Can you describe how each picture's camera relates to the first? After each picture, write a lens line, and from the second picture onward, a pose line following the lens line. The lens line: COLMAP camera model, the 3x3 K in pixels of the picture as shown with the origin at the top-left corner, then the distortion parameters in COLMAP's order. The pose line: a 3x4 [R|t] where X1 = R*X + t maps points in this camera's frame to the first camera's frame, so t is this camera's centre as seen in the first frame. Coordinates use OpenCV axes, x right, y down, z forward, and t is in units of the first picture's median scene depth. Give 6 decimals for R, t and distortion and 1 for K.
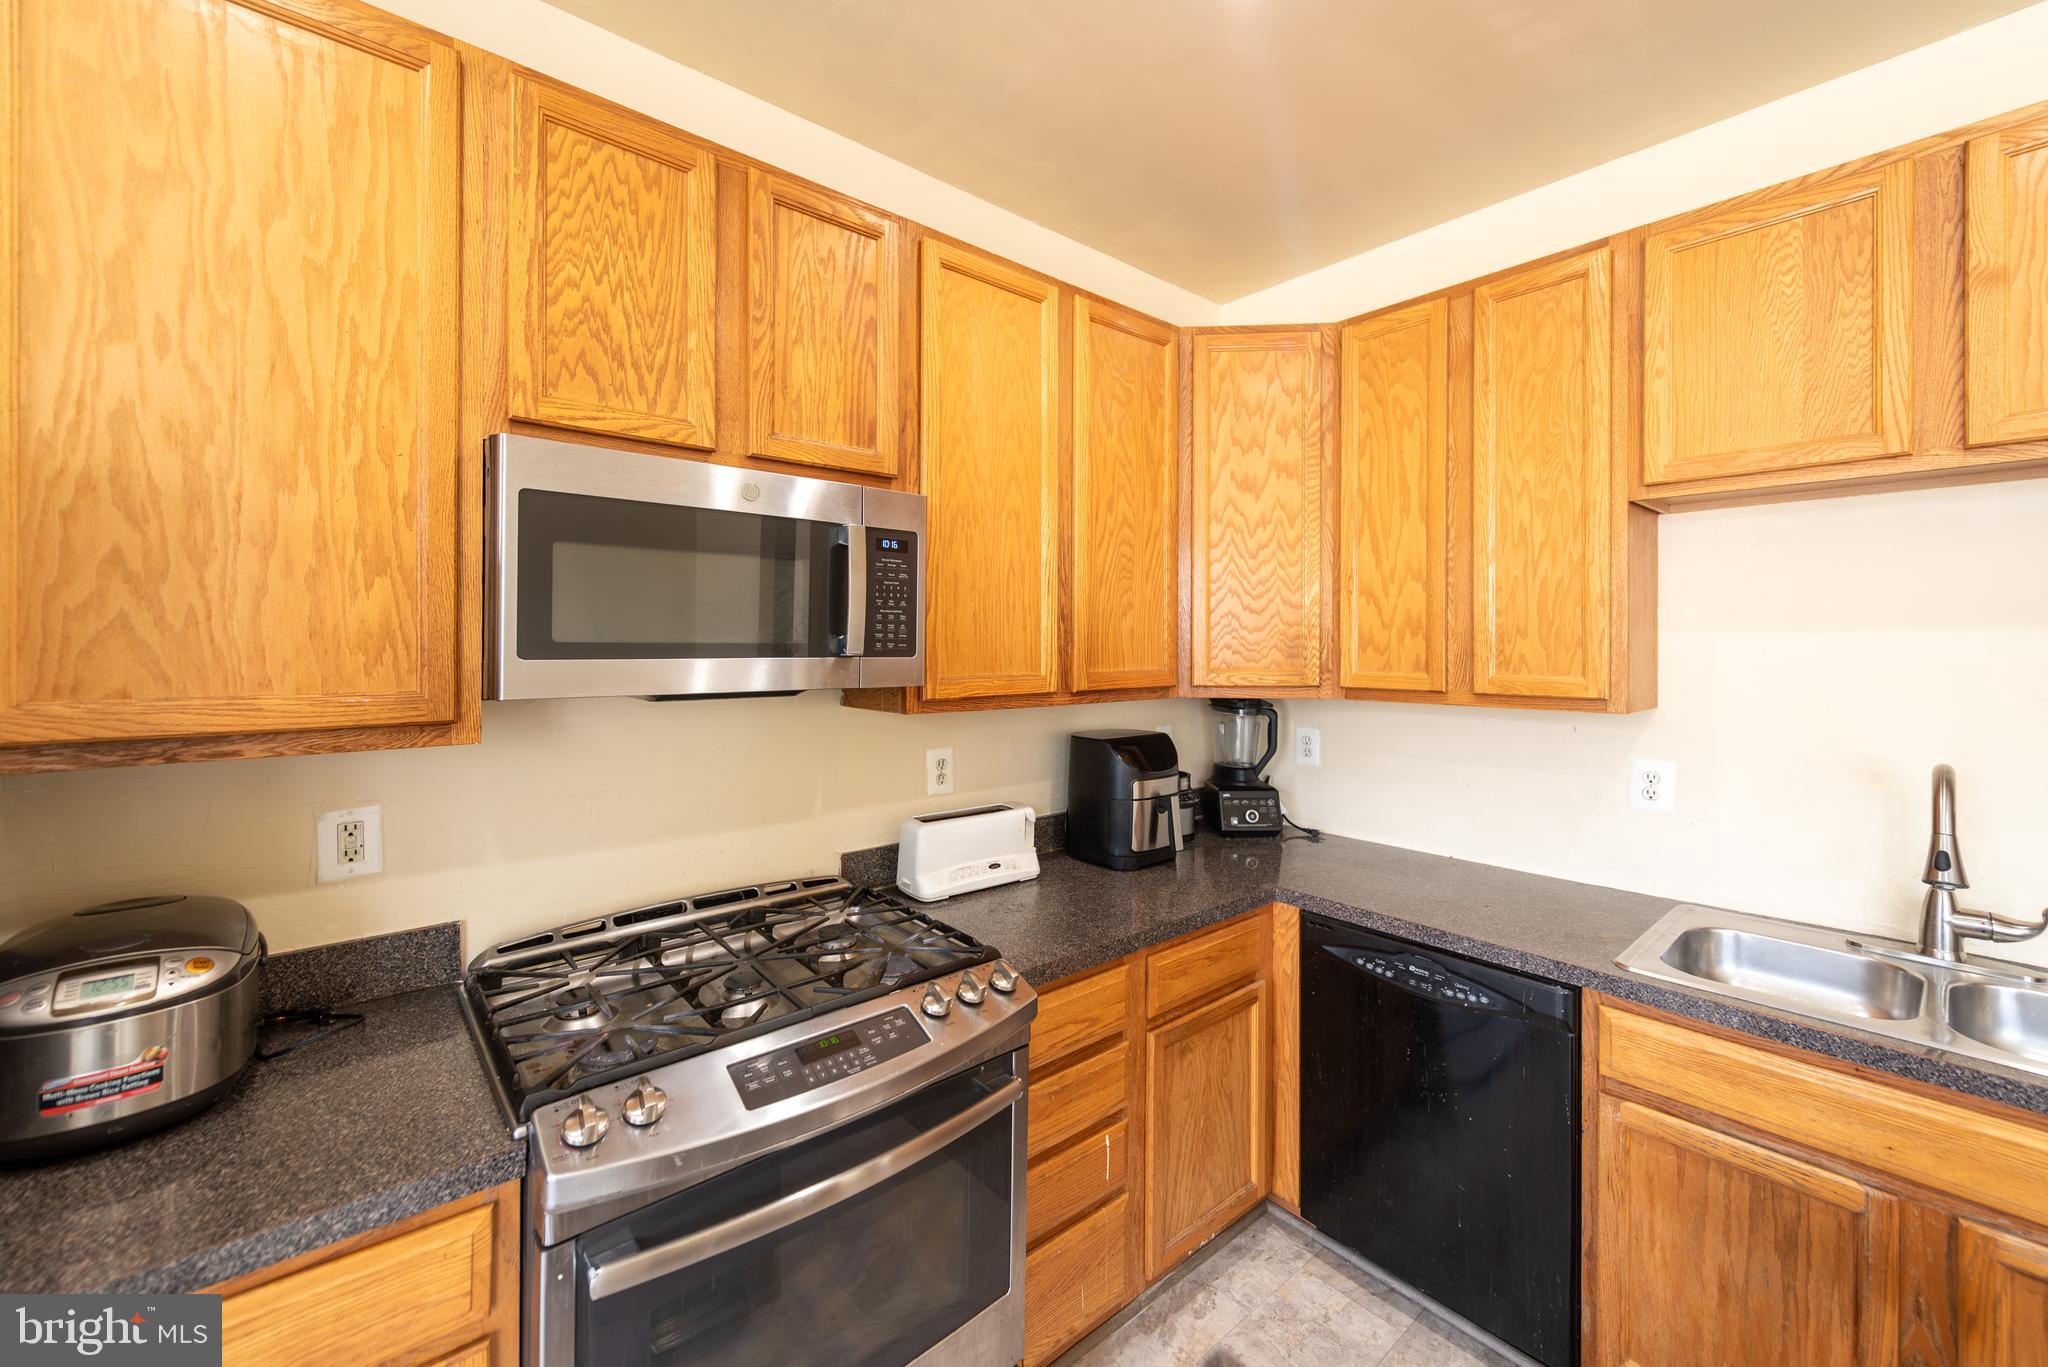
lens RADIAL K [[811.4, 0, 1026.7], [0, 811.4, 638.4], [0, 0, 1]] dist [0.001137, -0.004558]
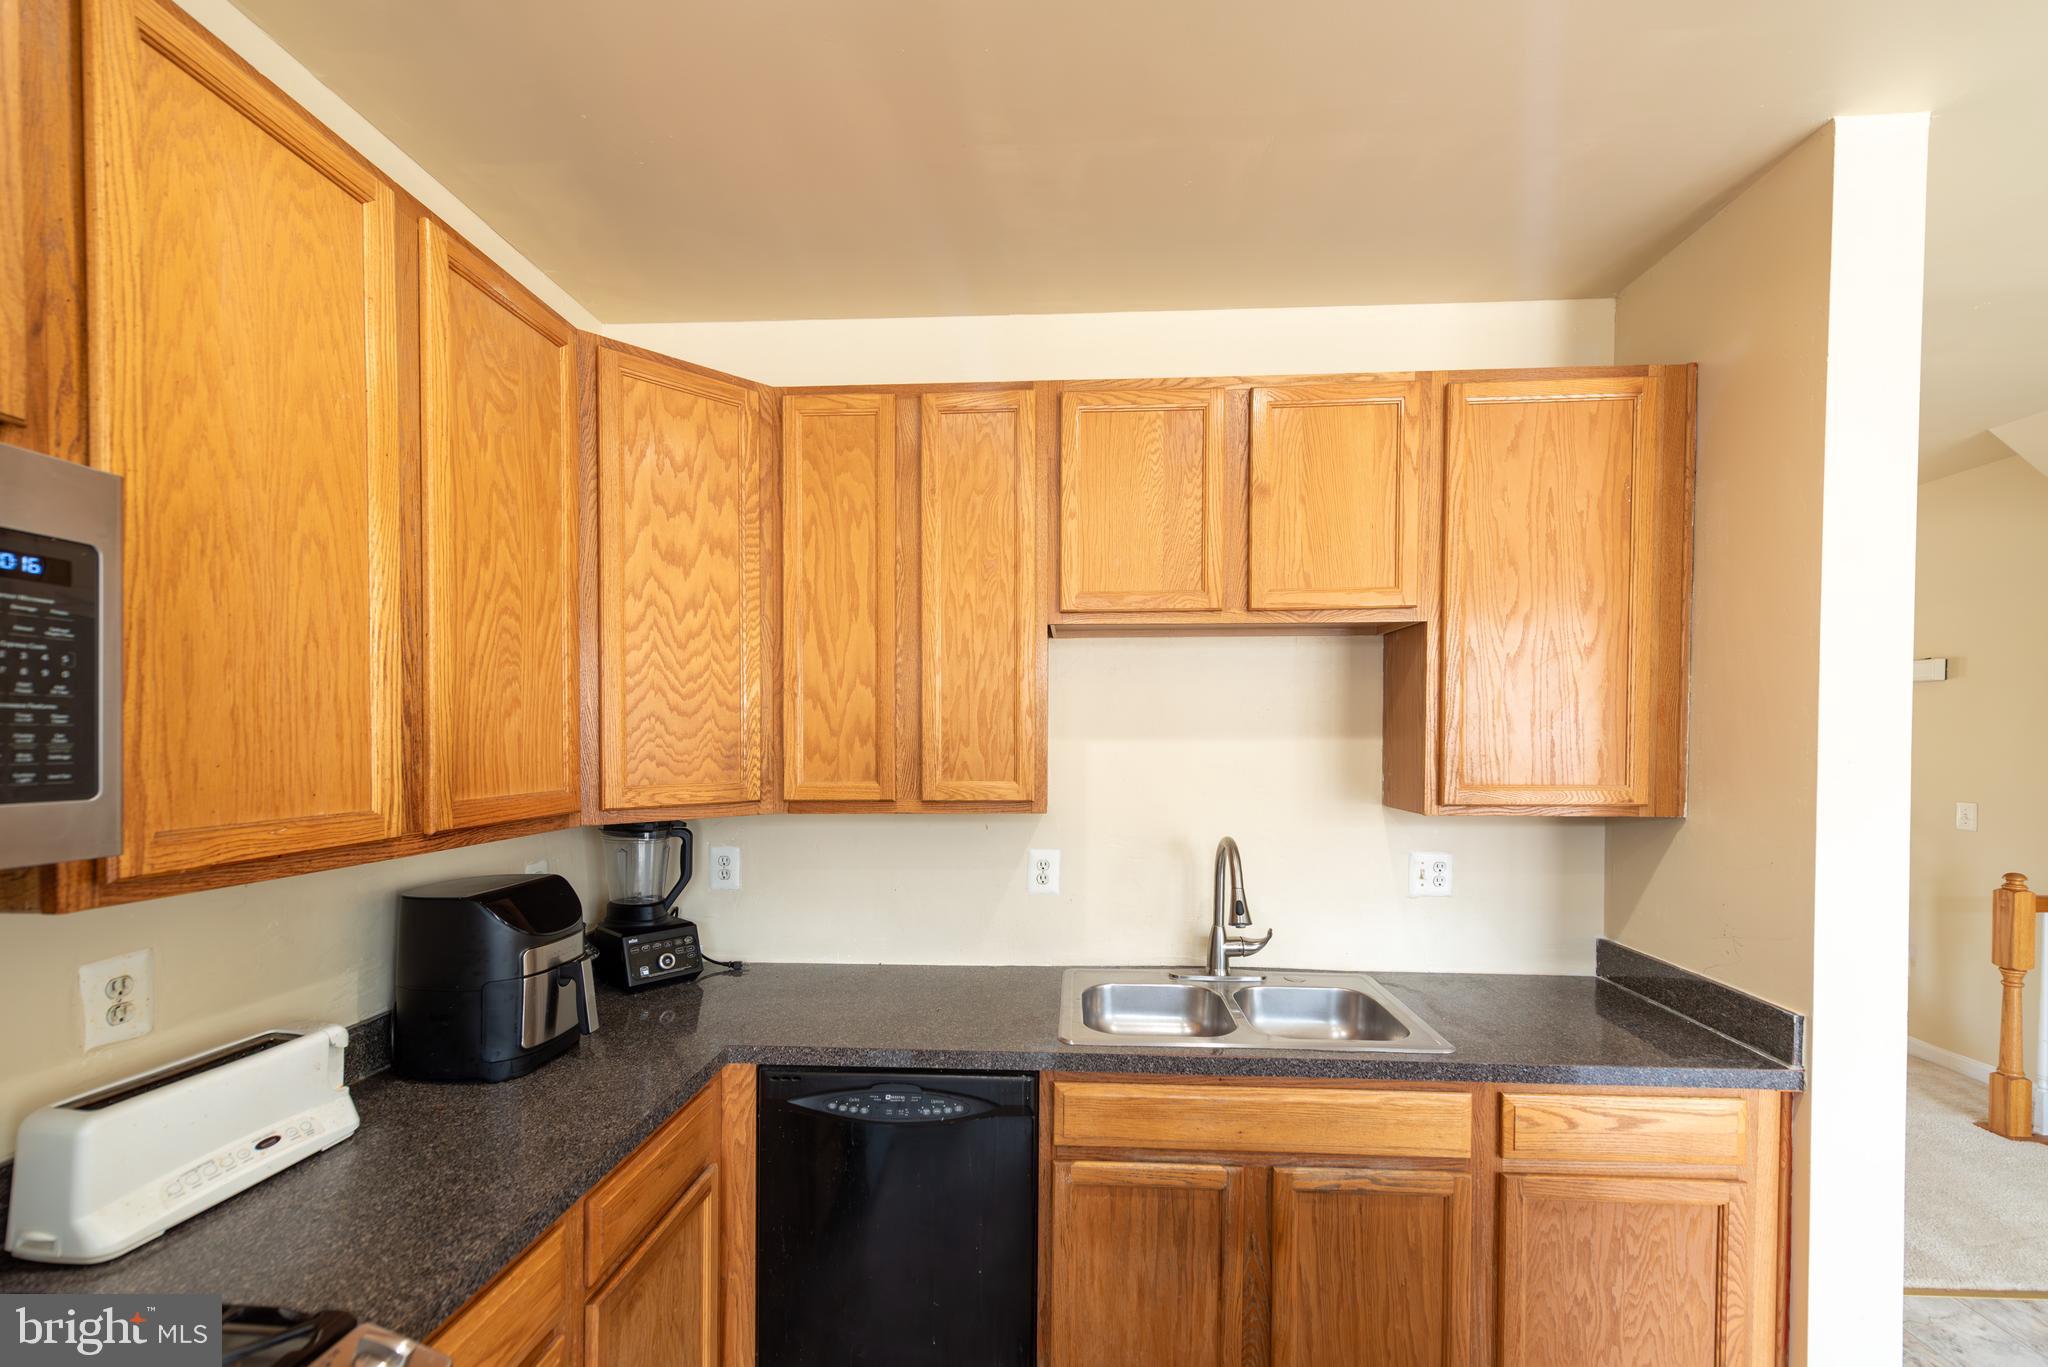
lens RADIAL K [[821.9, 0, 1030.6], [0, 821.9, 749.0], [0, 0, 1]] dist [0.008158, -0.004773]
pose [[0.689218, -0.011824, 0.724458, -0.090853], [-0.001278, 0.999845, 0.017535, -0.014354], [-0.724553, -0.013011, 0.689096, 0.203848]]
